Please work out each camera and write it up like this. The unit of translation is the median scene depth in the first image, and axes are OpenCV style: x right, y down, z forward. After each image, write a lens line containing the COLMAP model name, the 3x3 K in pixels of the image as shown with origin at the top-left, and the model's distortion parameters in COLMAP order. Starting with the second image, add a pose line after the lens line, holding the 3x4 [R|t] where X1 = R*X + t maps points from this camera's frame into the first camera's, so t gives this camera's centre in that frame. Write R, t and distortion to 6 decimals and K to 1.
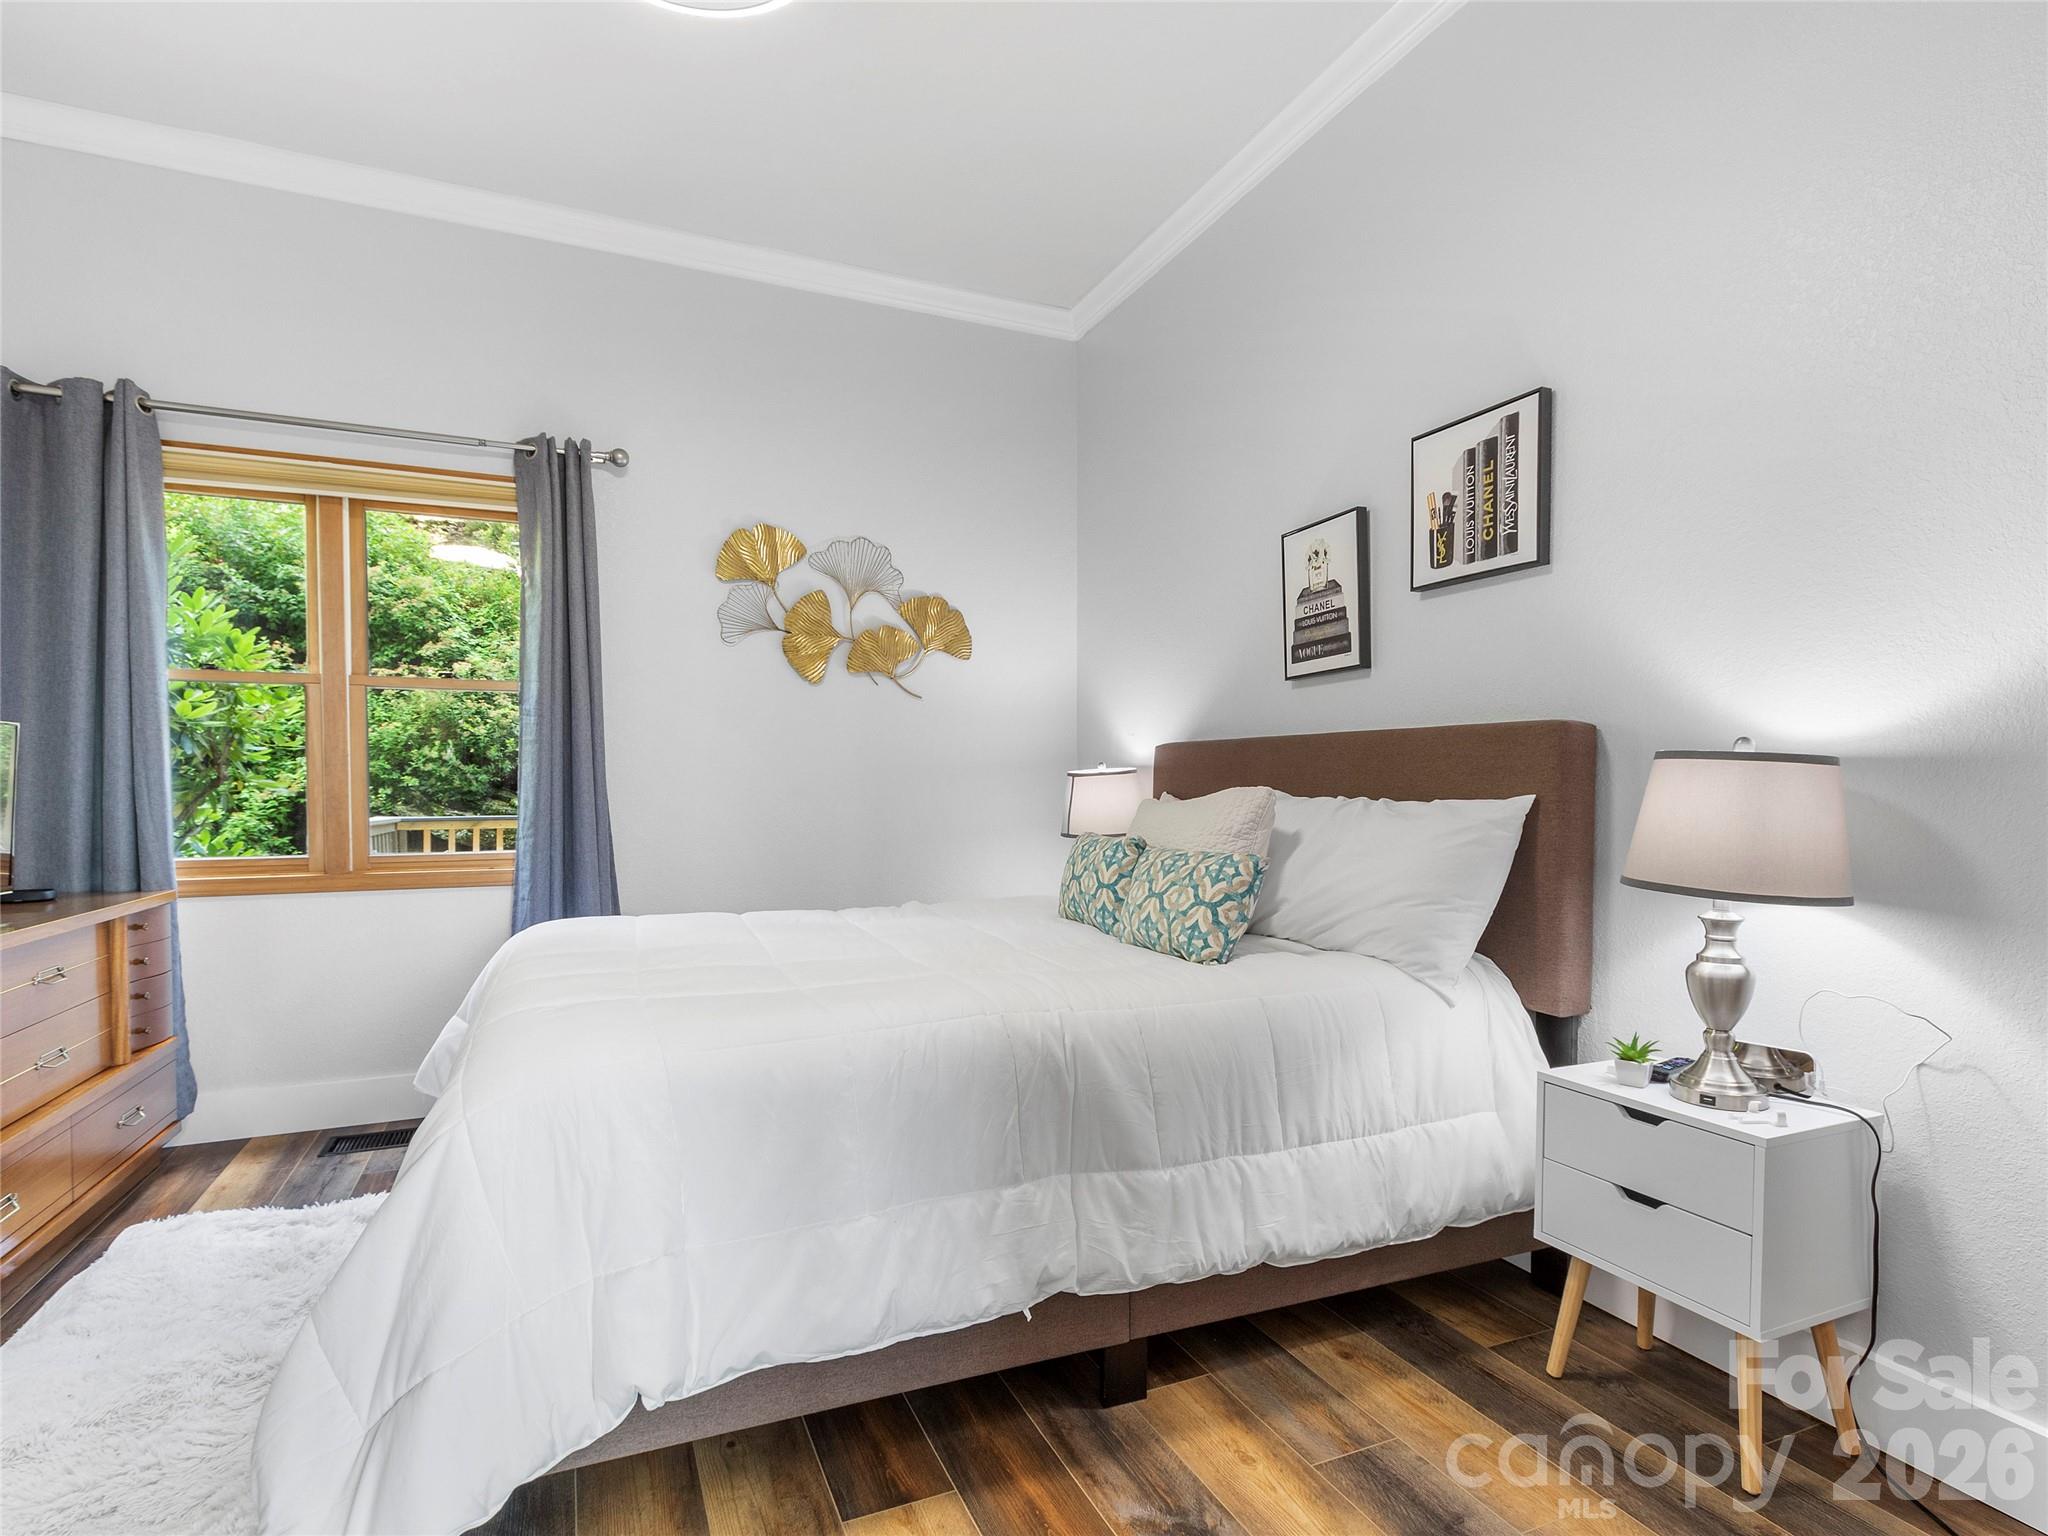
lens RADIAL K [[1077.2, 0, 1017.7], [0, 1077.2, 779.0], [0, 0, 1]] dist [0.007544, -0.000374]
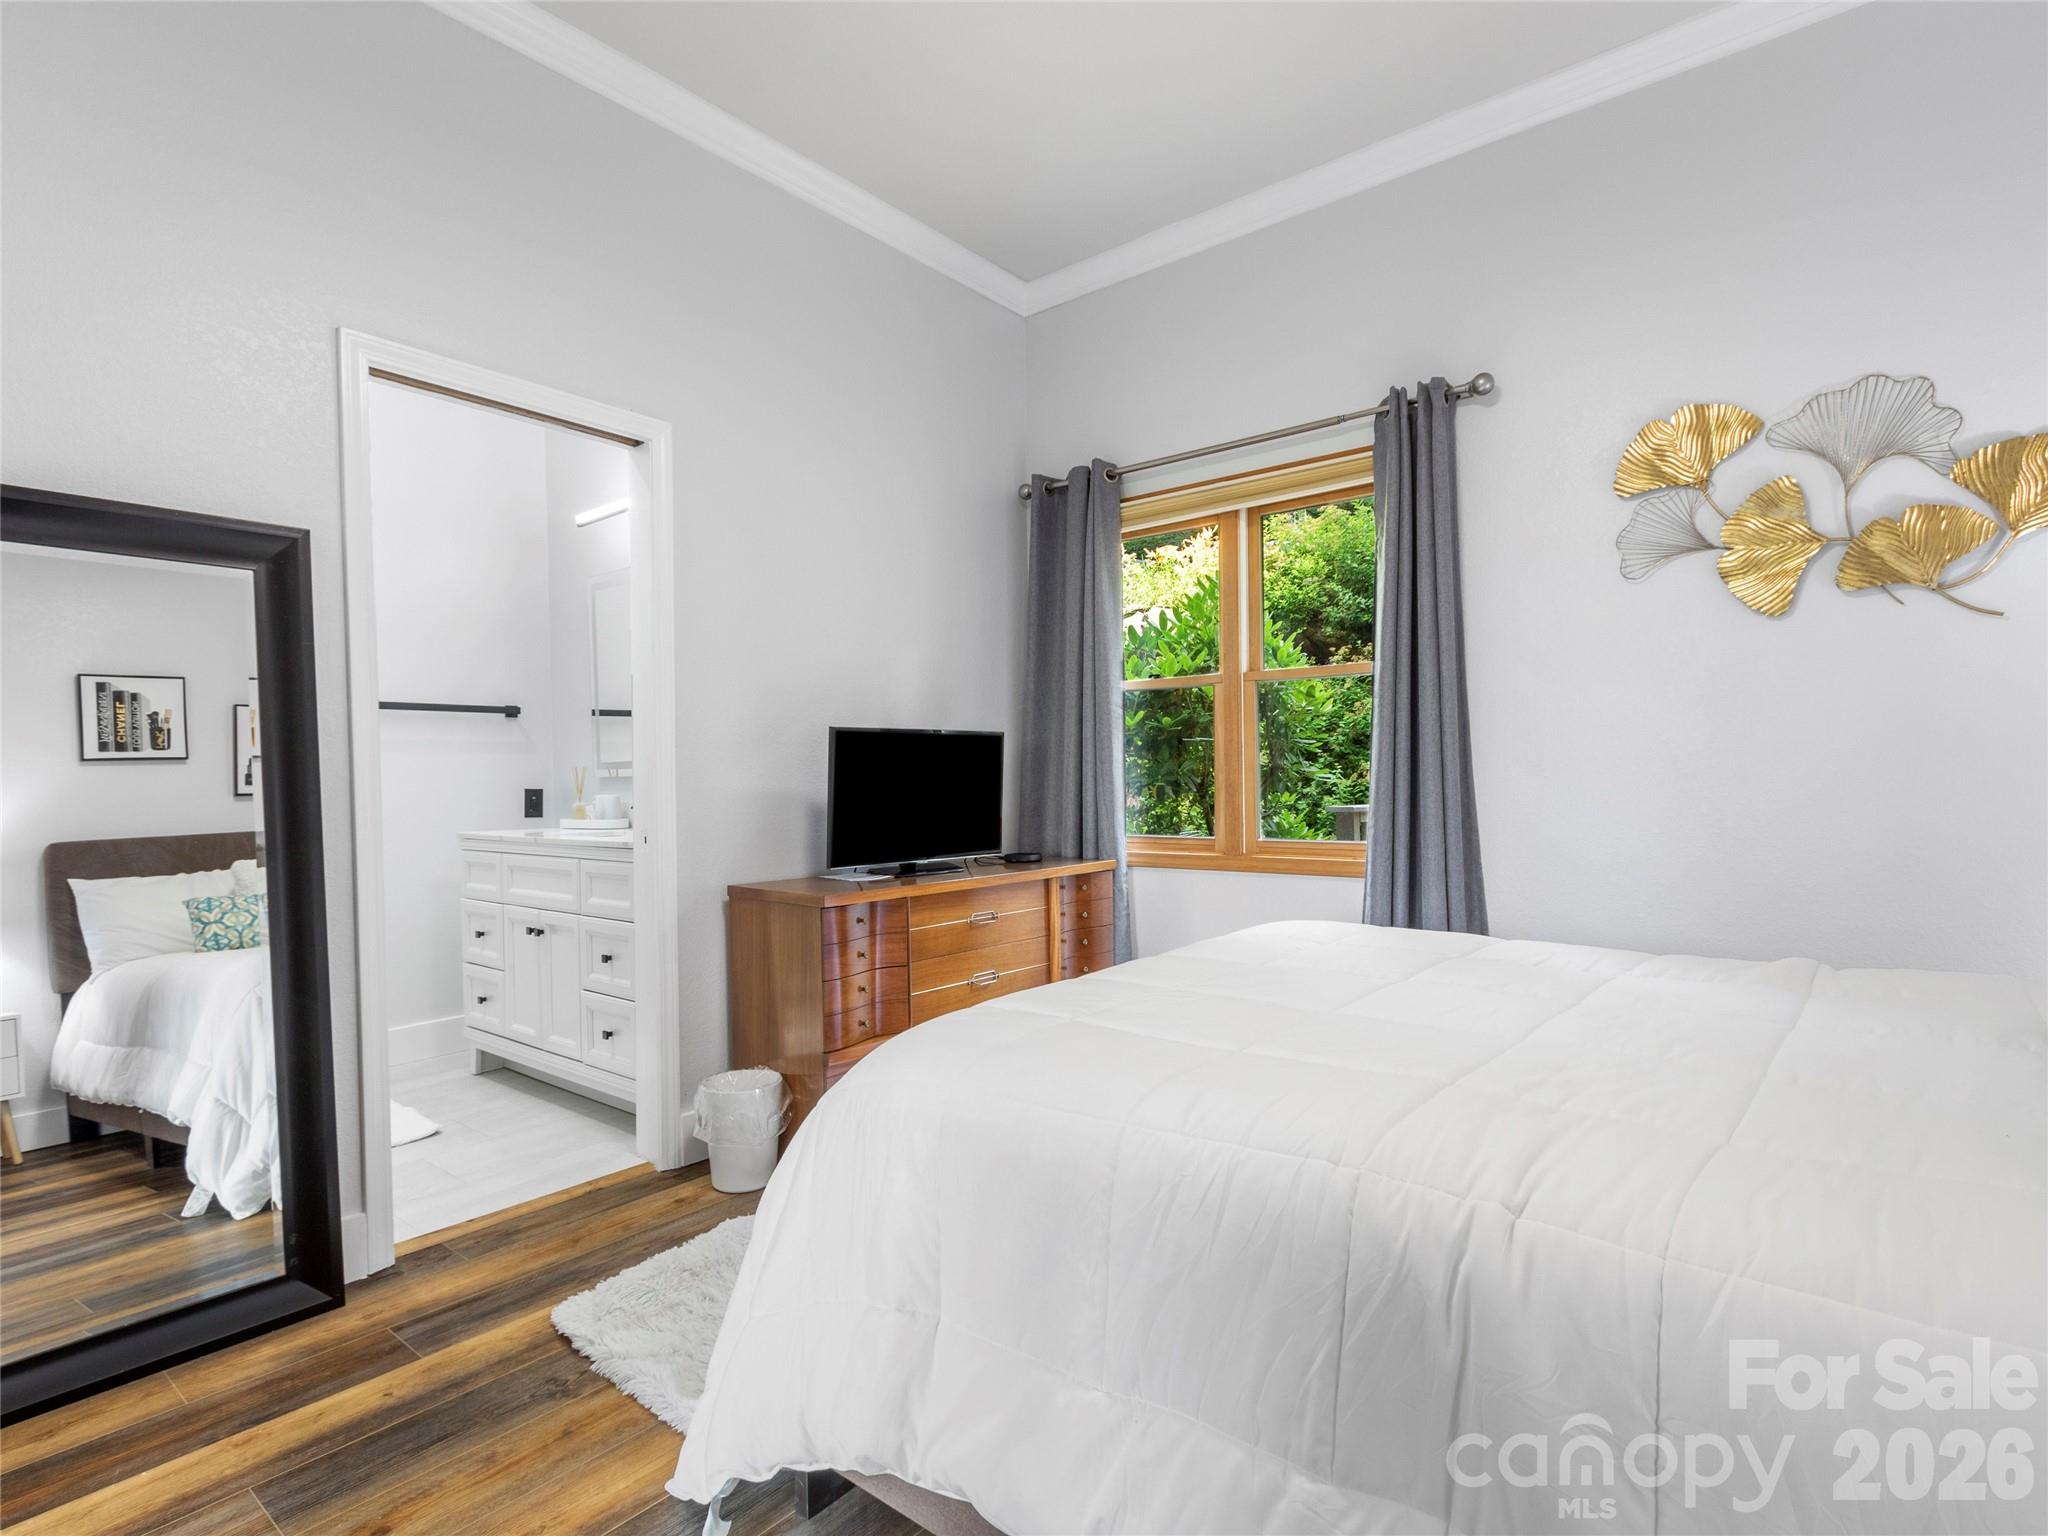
lens RADIAL K [[1024.7, 0, 1024.9], [0, 1024.7, 816.0], [0, 0, 1]] dist [0.003439, 0.000565]
pose [[0.470365, 0.021152, -0.882219, 0.179448], [0.012754, 0.999445, 0.030763, 0.011880], [0.882380, -0.025721, 0.469834, 0.300410]]
